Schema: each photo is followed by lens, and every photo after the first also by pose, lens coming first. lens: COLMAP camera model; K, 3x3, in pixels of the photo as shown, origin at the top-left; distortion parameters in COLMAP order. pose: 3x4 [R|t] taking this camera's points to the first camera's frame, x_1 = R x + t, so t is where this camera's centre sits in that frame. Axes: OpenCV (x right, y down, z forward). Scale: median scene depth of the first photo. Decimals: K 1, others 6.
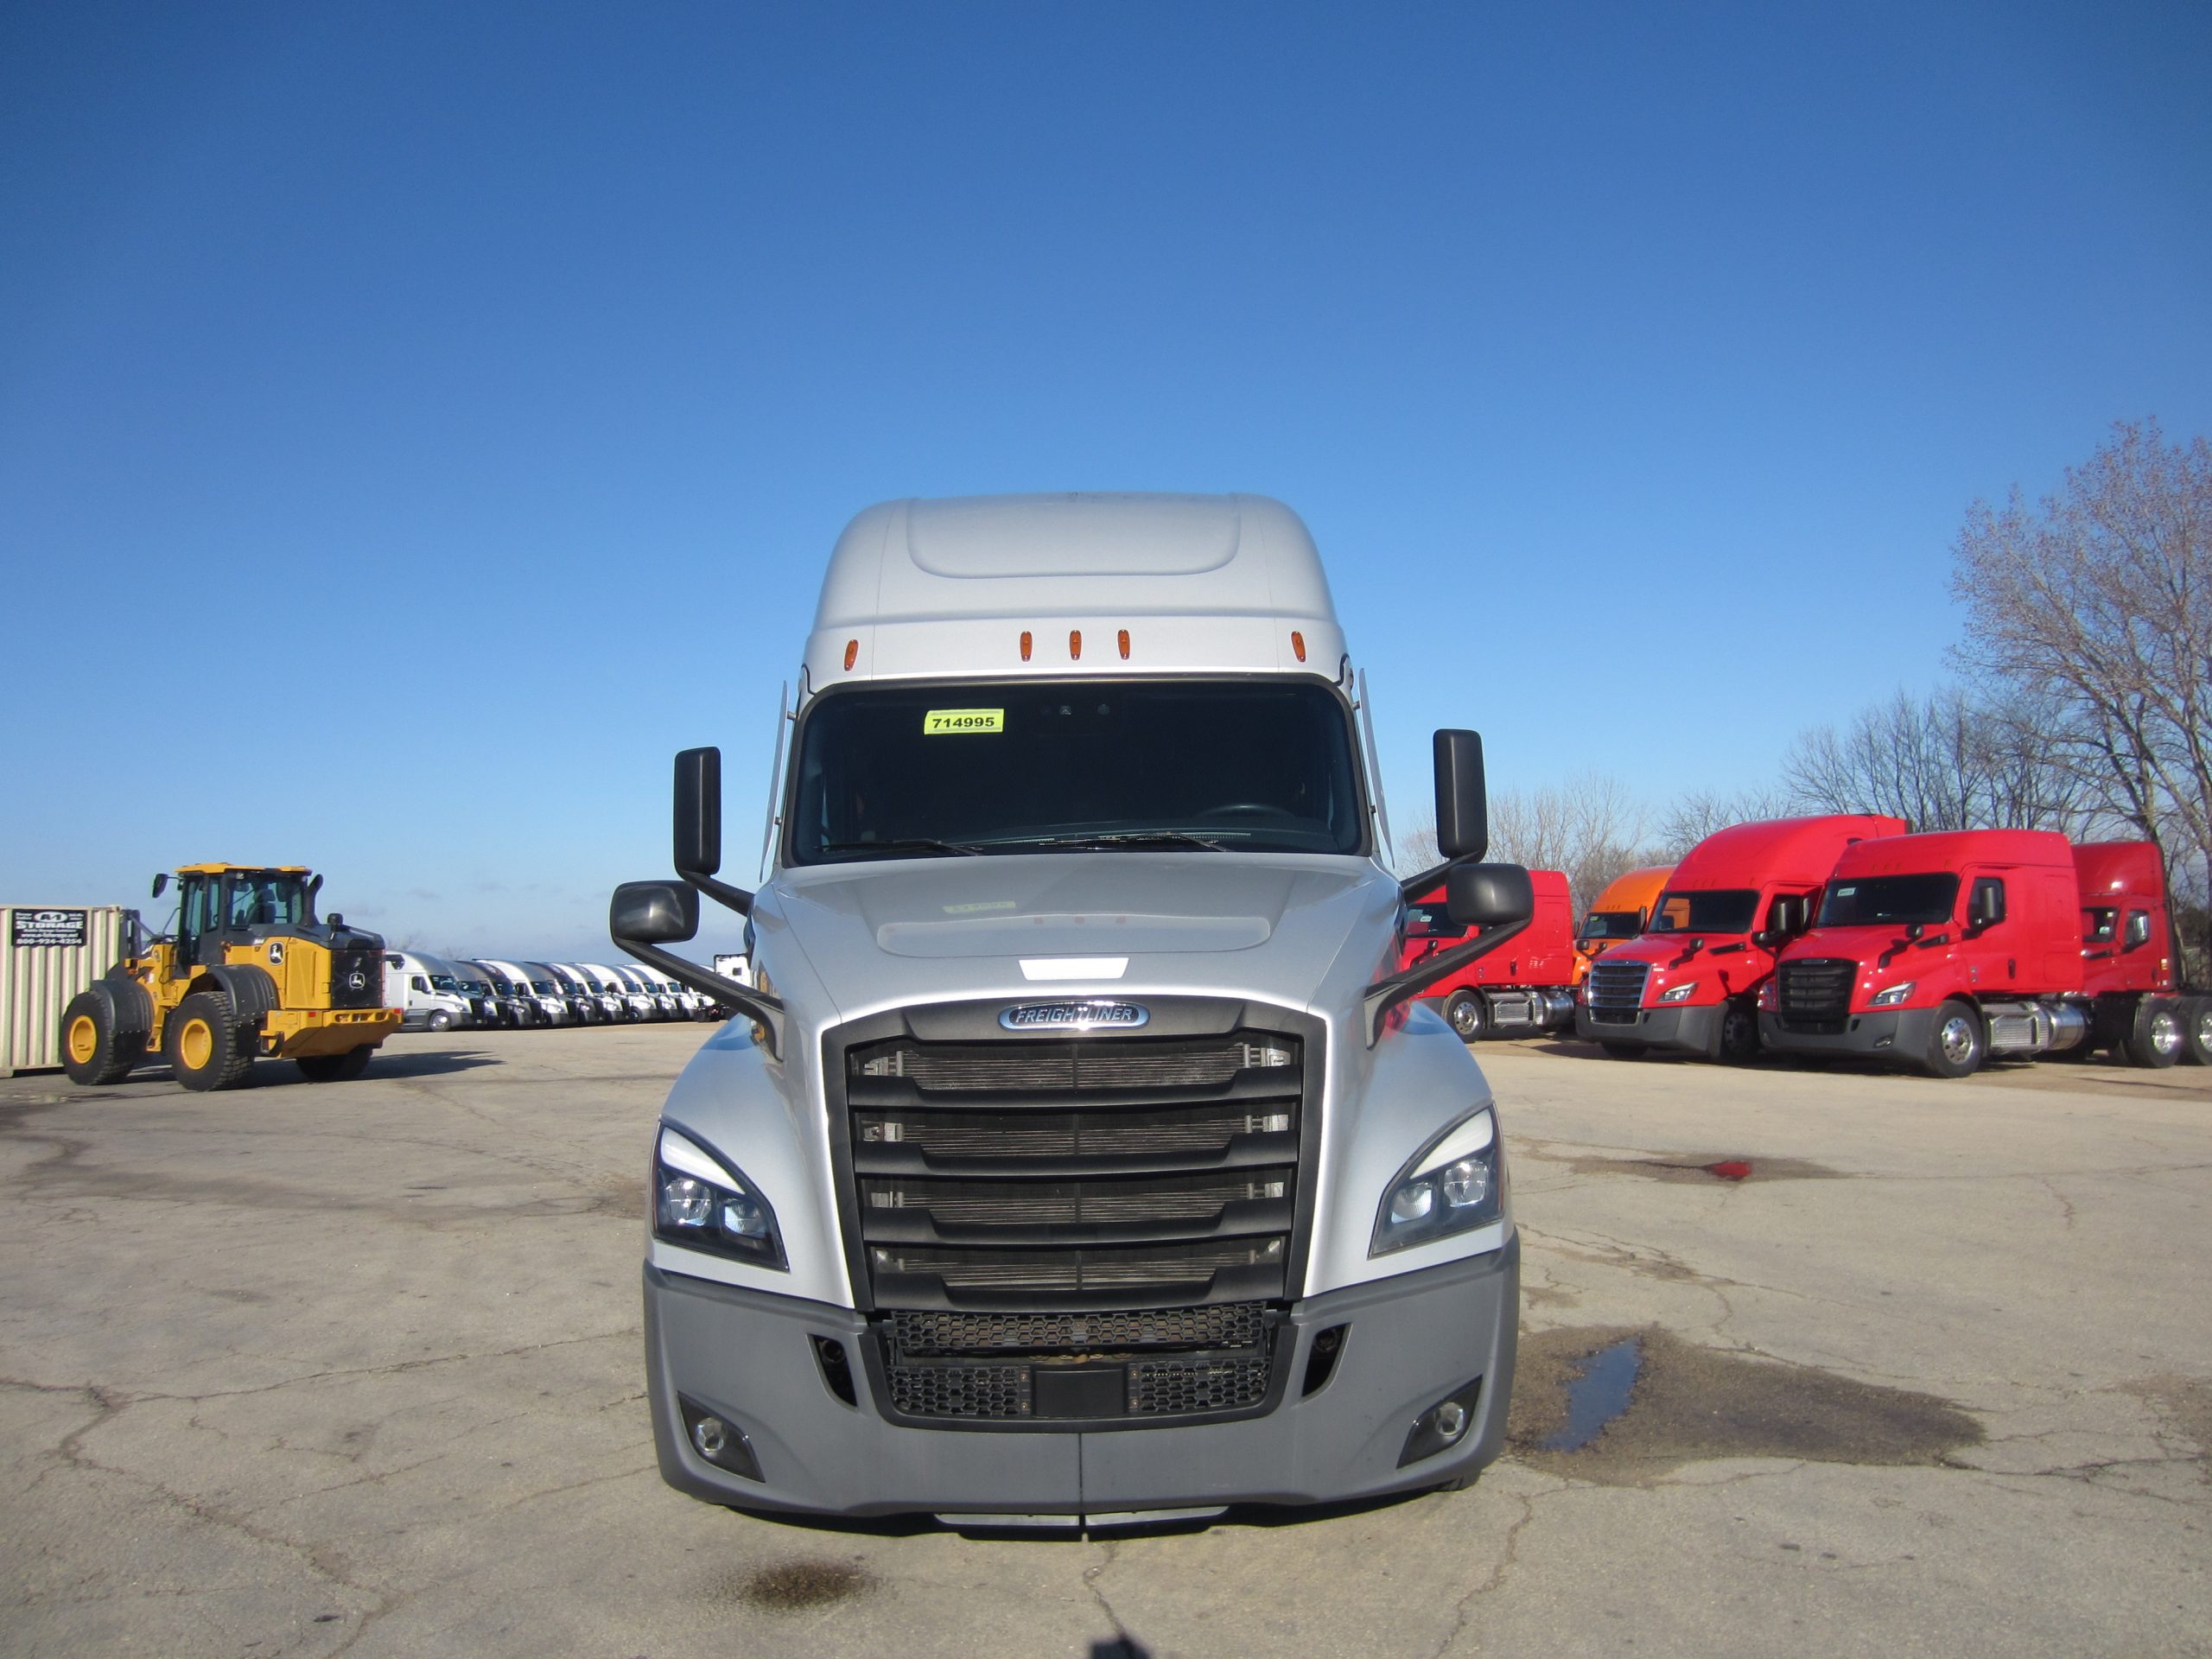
lens RADIAL K [[1828.2, 0, 1106.0], [0, 1828.2, 829.5], [0, 0, 1]] dist [0.005538, 0.001896]
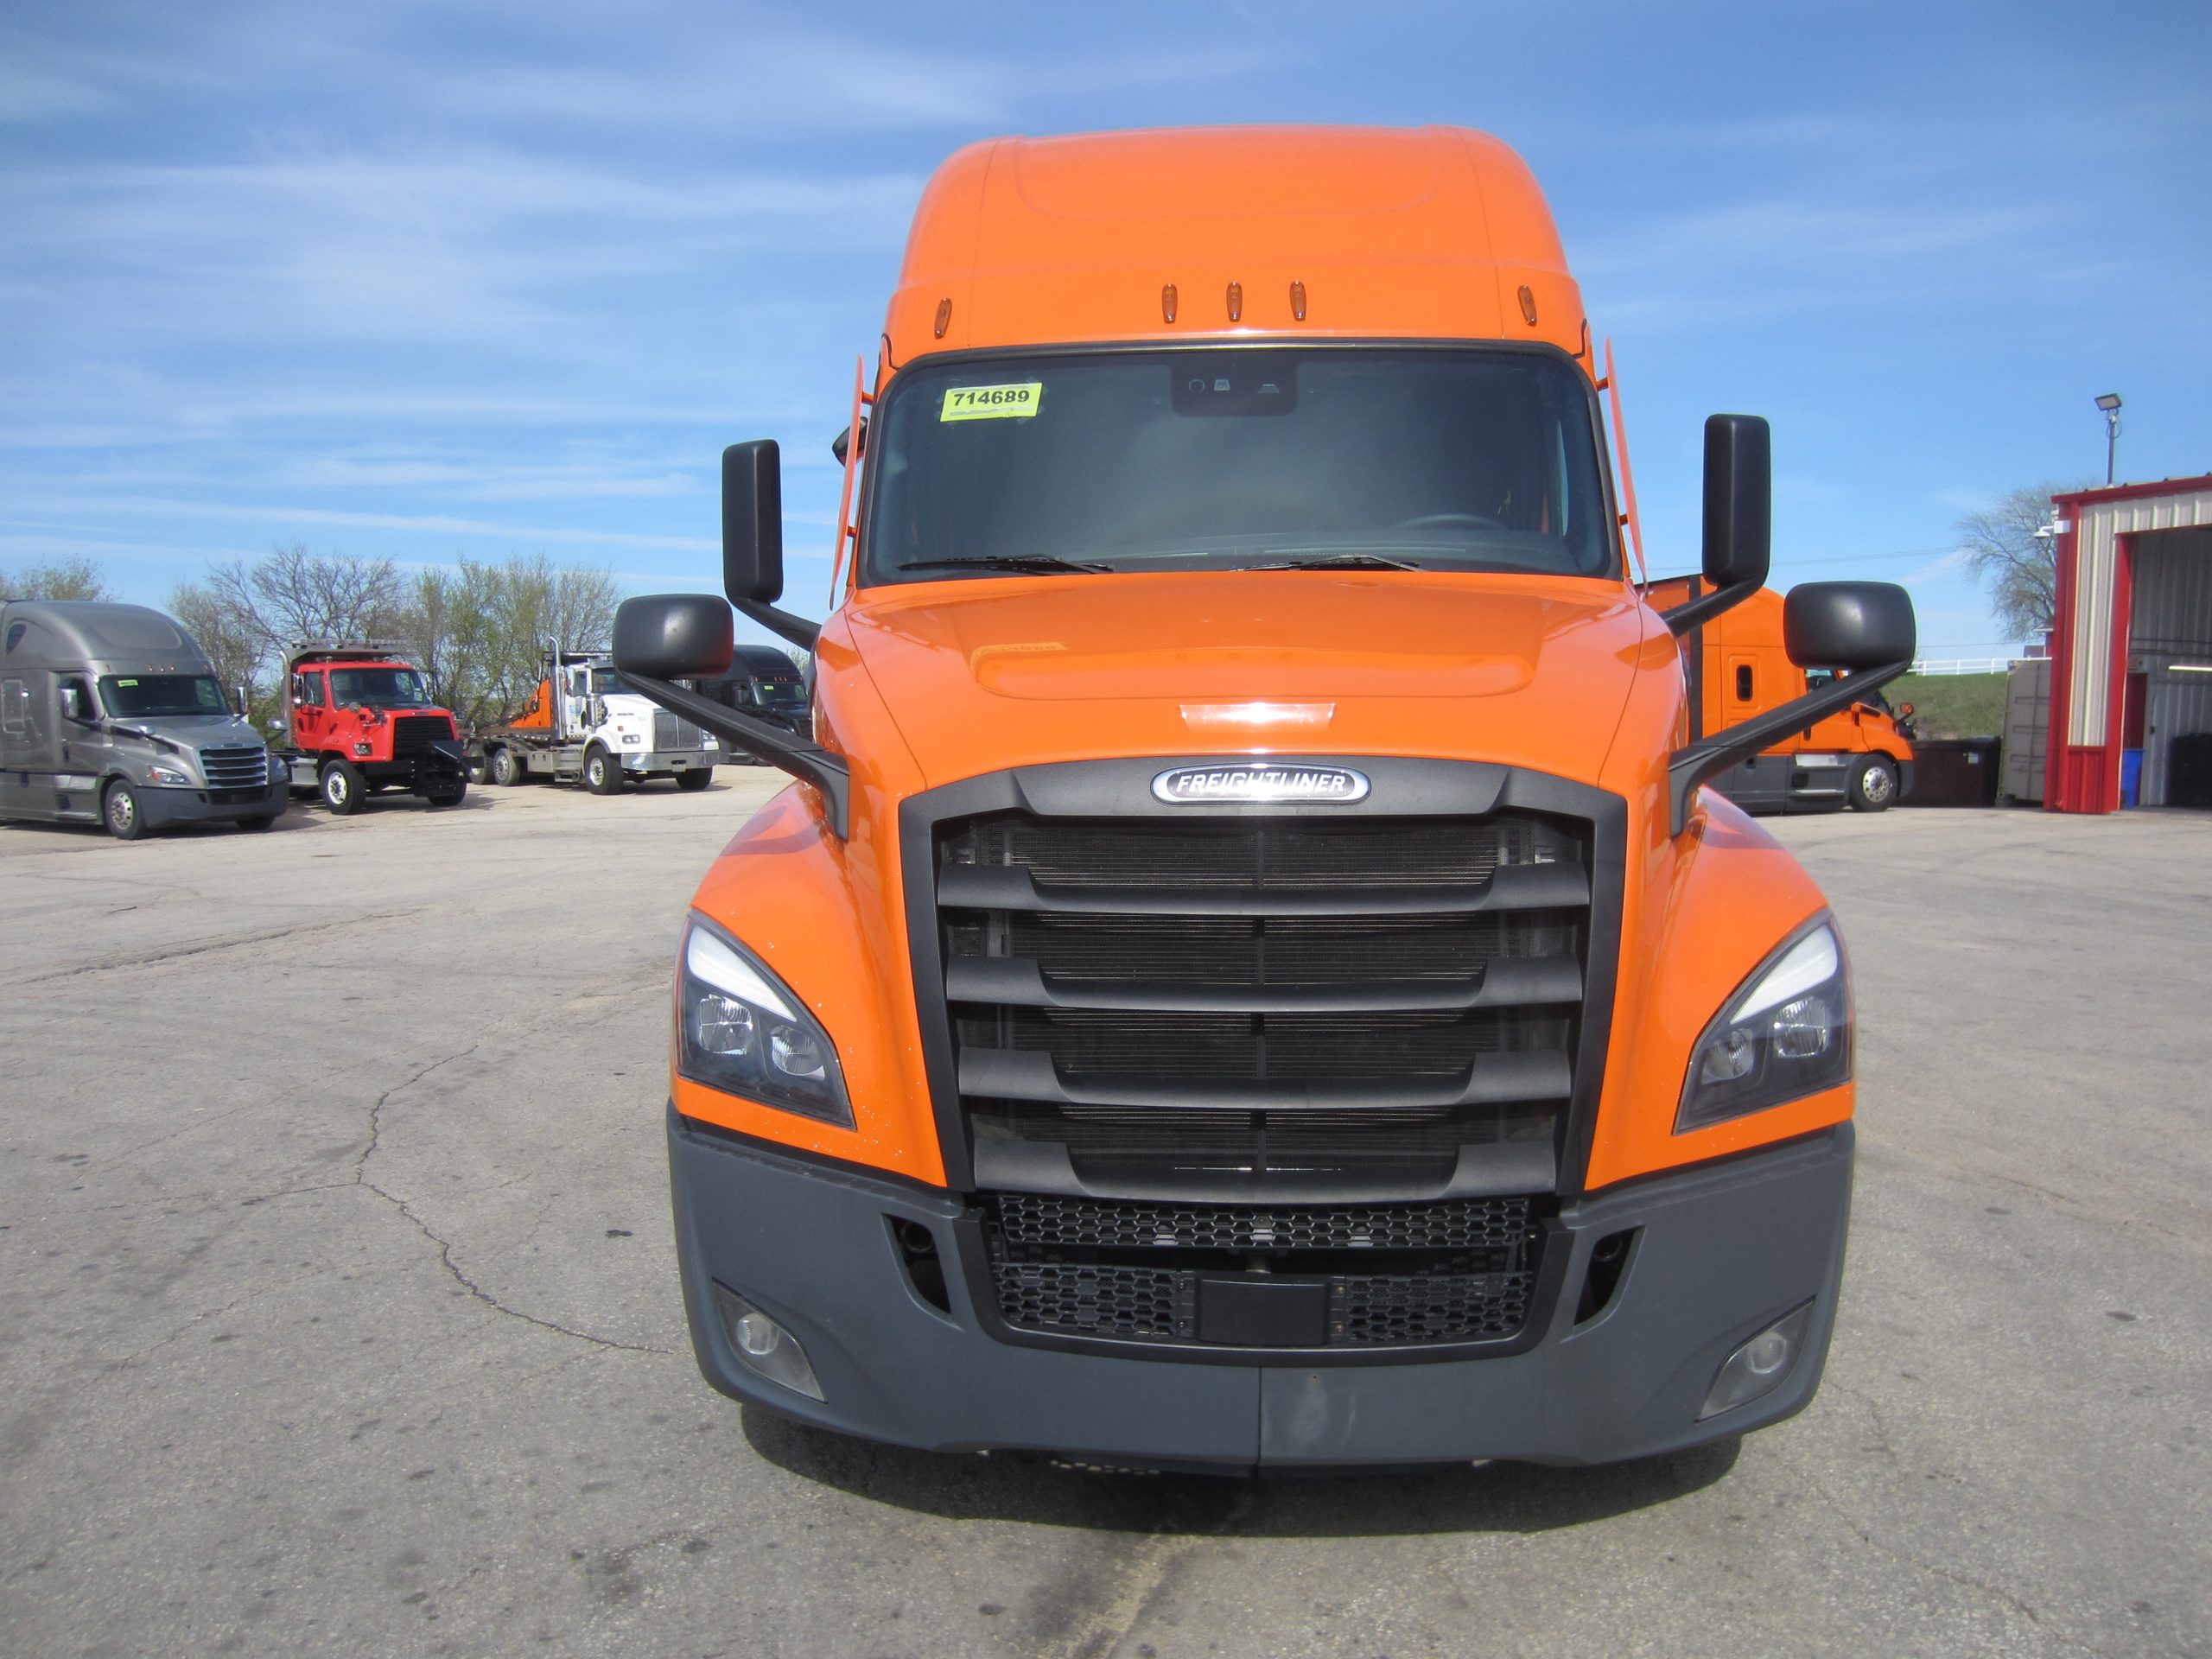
lens RADIAL K [[1828.2, 0, 1106.0], [0, 1828.2, 829.5], [0, 0, 1]] dist [0.005538, 0.001896]
pose [[0.998613, 0.019802, -0.048779, -0.039391], [-0.013353, 0.991535, 0.129151, 0.027662], [0.050924, -0.128321, 0.990424, 0.285995]]
